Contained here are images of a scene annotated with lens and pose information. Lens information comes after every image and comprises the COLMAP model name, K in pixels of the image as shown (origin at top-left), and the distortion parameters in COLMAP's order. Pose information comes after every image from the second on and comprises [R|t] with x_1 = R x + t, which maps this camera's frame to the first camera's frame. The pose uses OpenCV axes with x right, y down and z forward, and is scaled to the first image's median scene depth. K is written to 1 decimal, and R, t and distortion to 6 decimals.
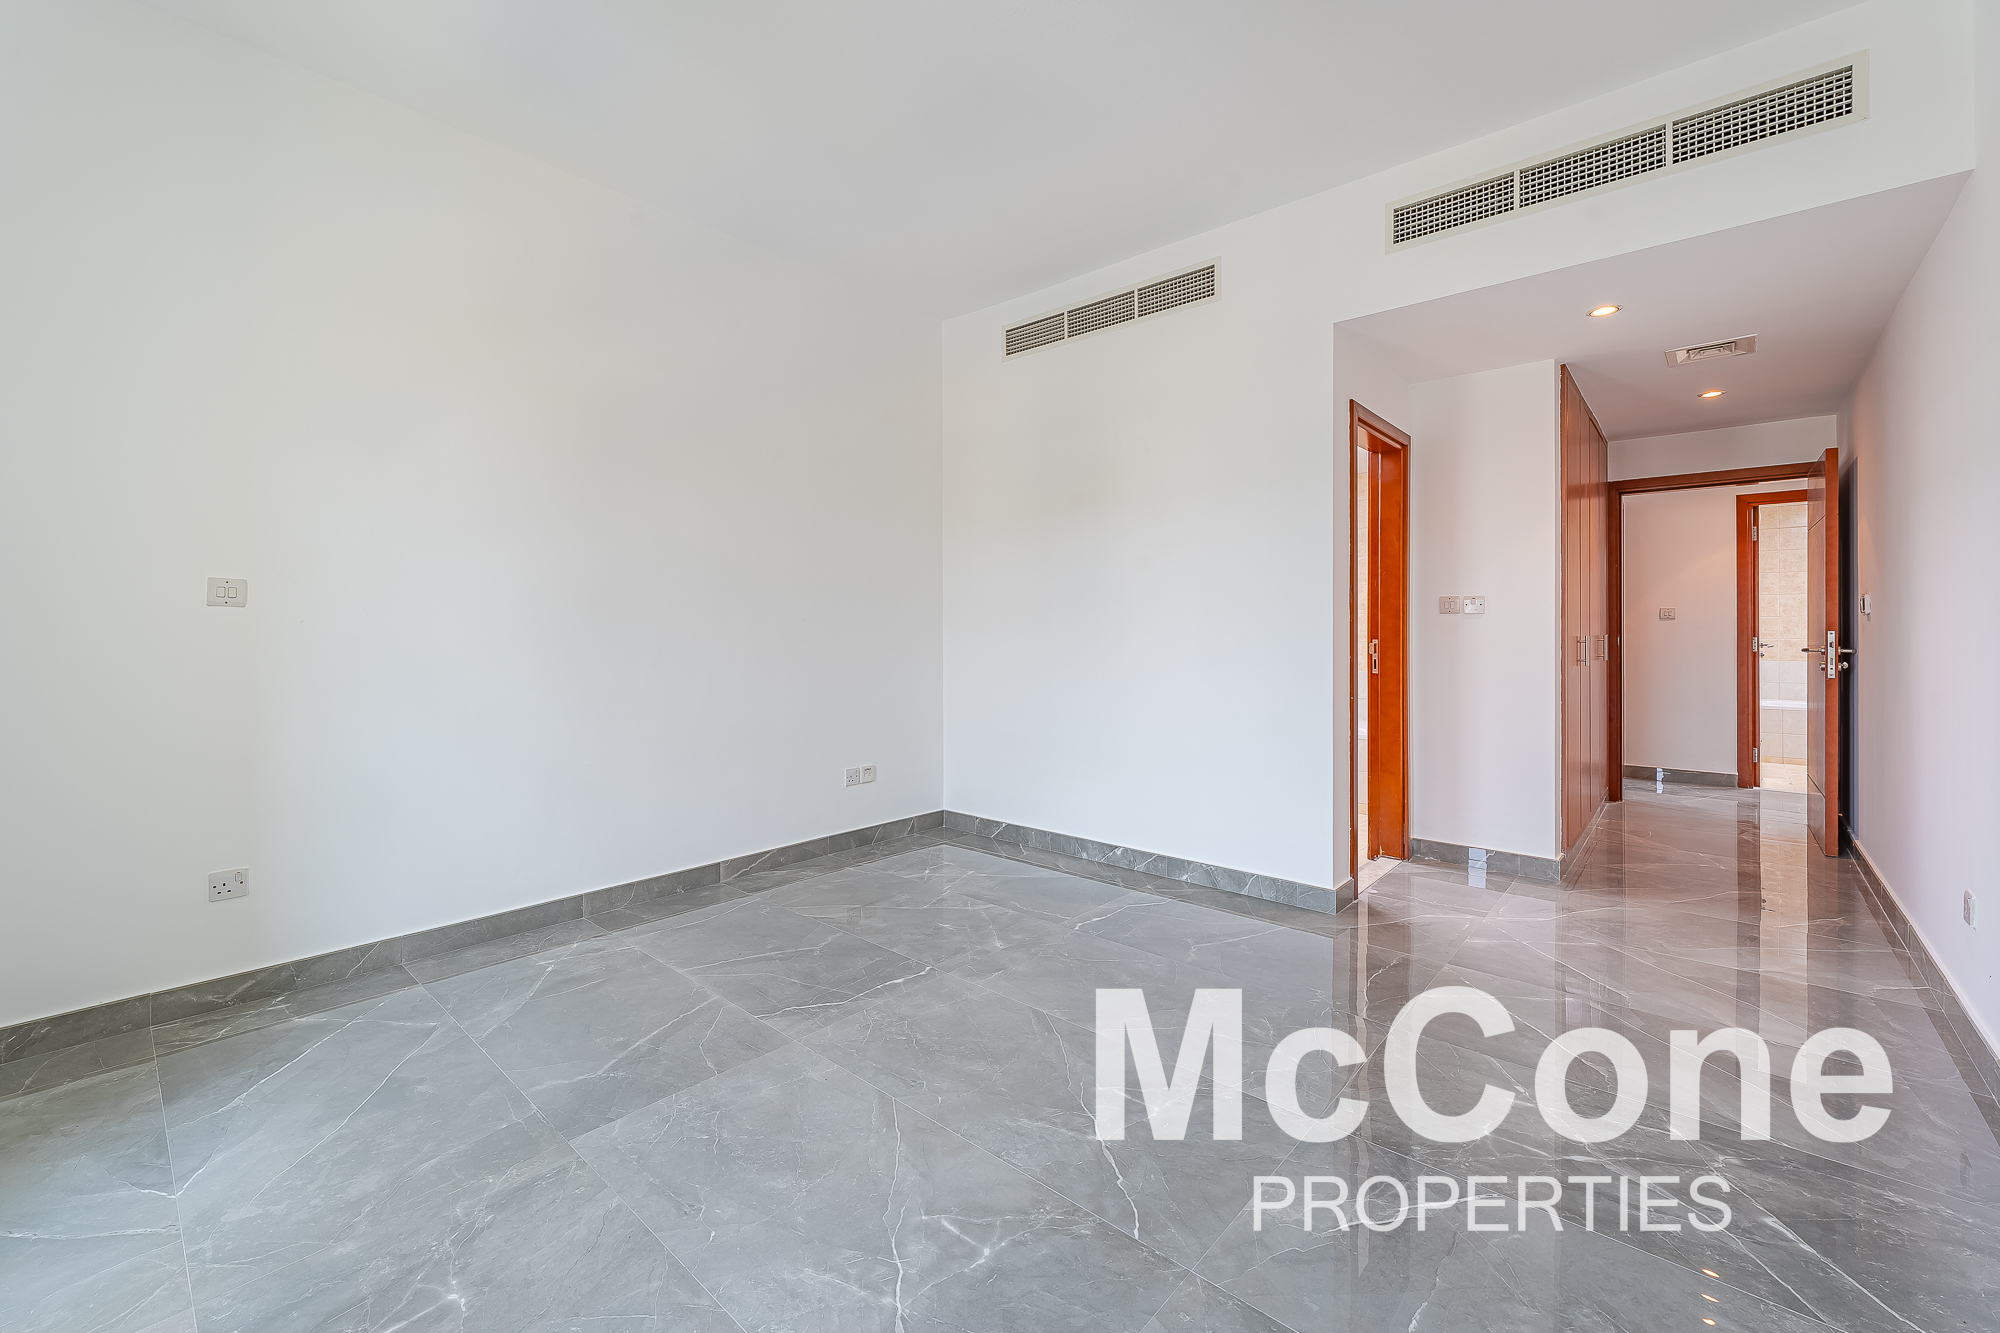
lens RADIAL K [[819.1, 0, 1001.3], [0, 819.1, 625.5], [0, 0, 1]] dist [-0.001248, -0.000209]
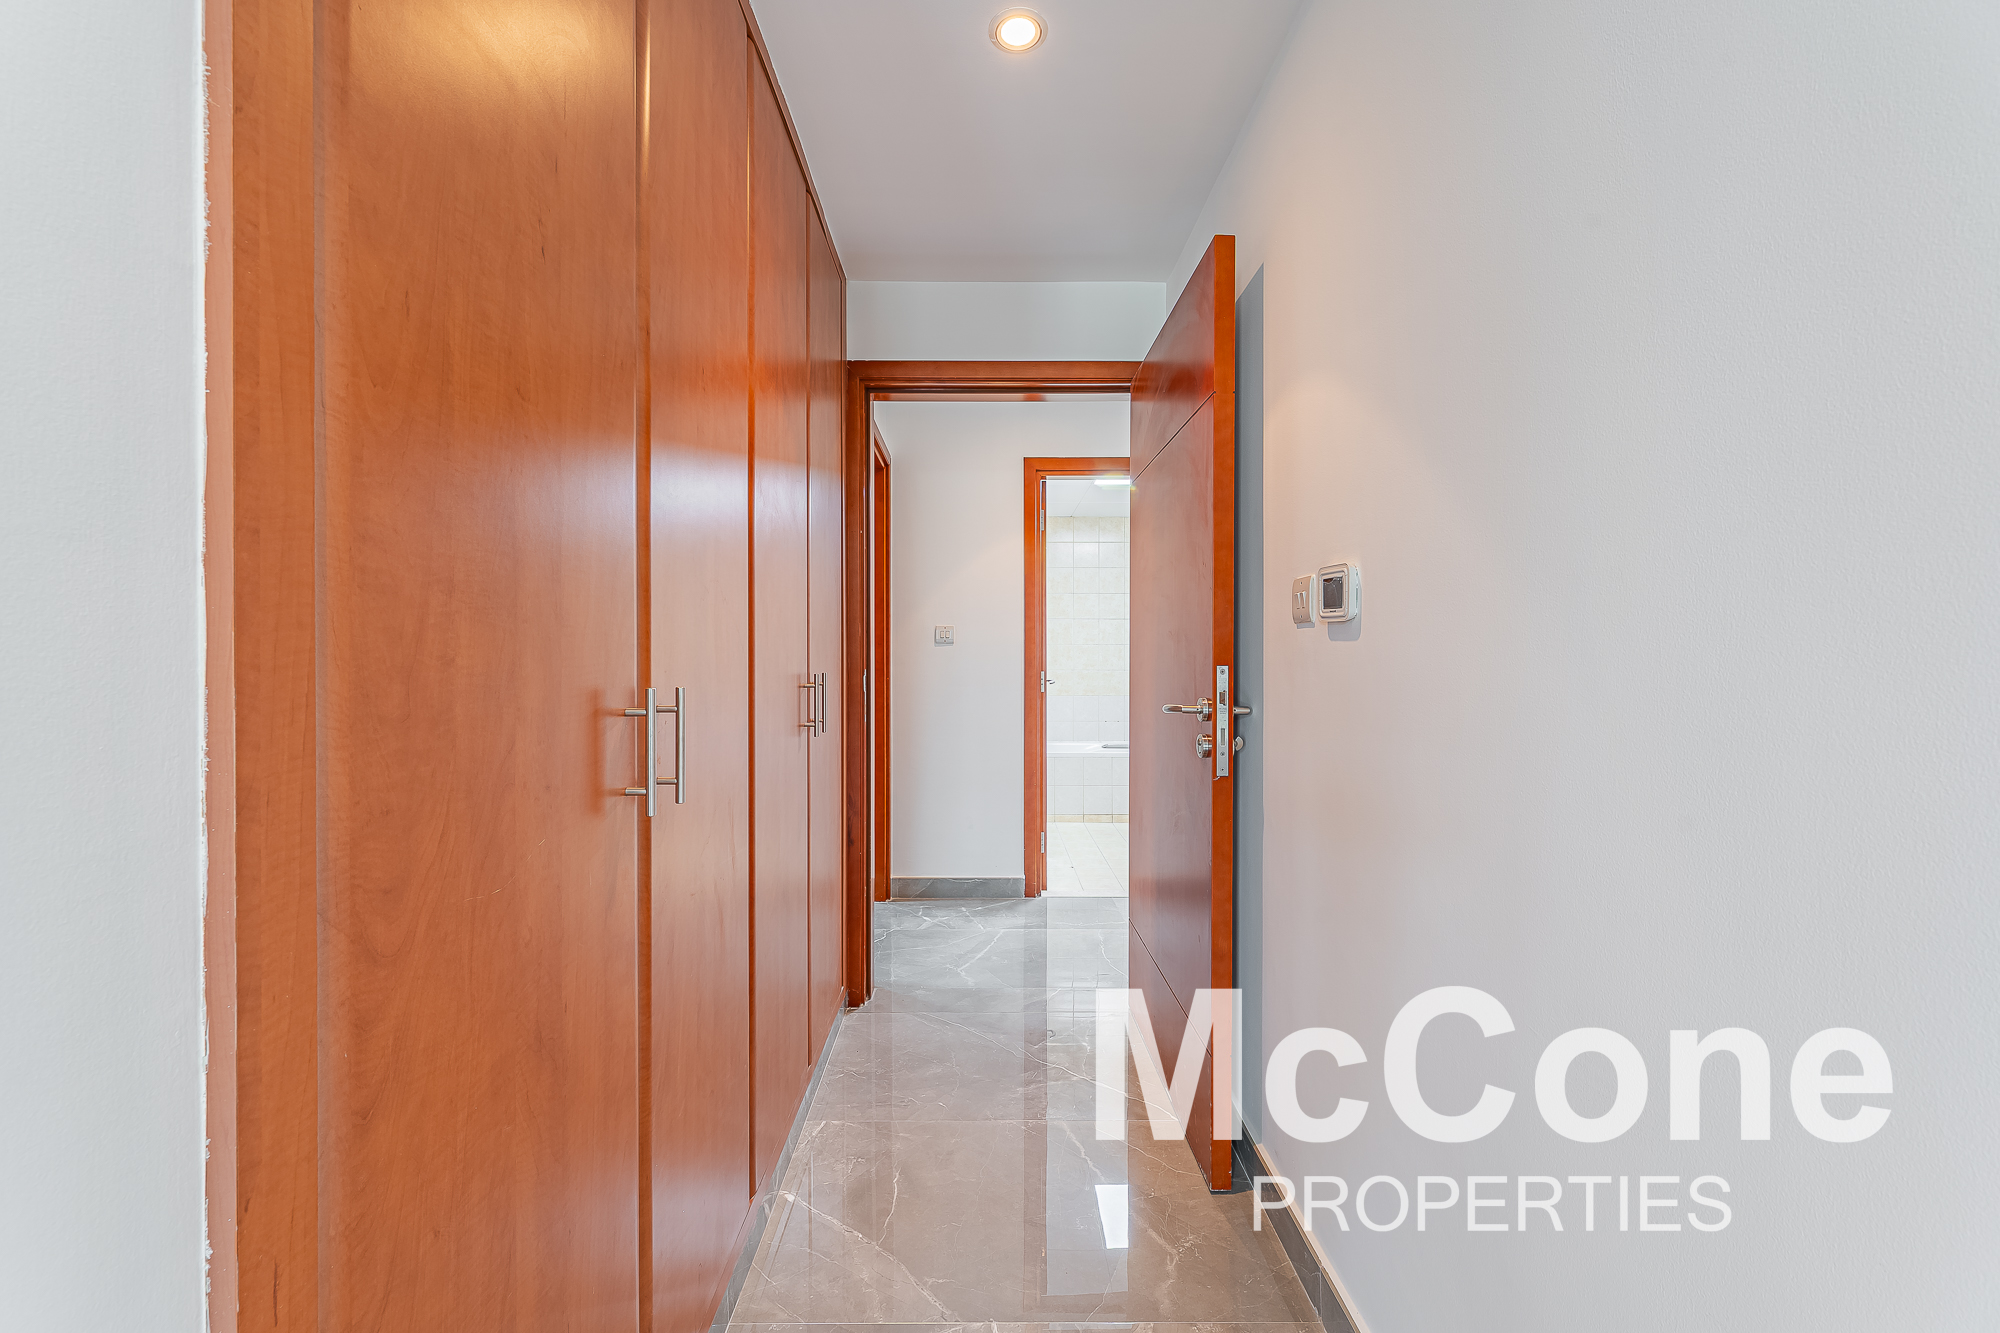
lens RADIAL K [[799.2, 0, 989.6], [0, 799.2, 661.4], [0, 0, 1]] dist [0.000451, -0.000416]
pose [[0.745648, -0.002436, 0.666336, 0.206480], [-0.006448, 0.999920, 0.010871, 0.000053], [-0.666309, -0.012402, 0.745573, 0.247499]]
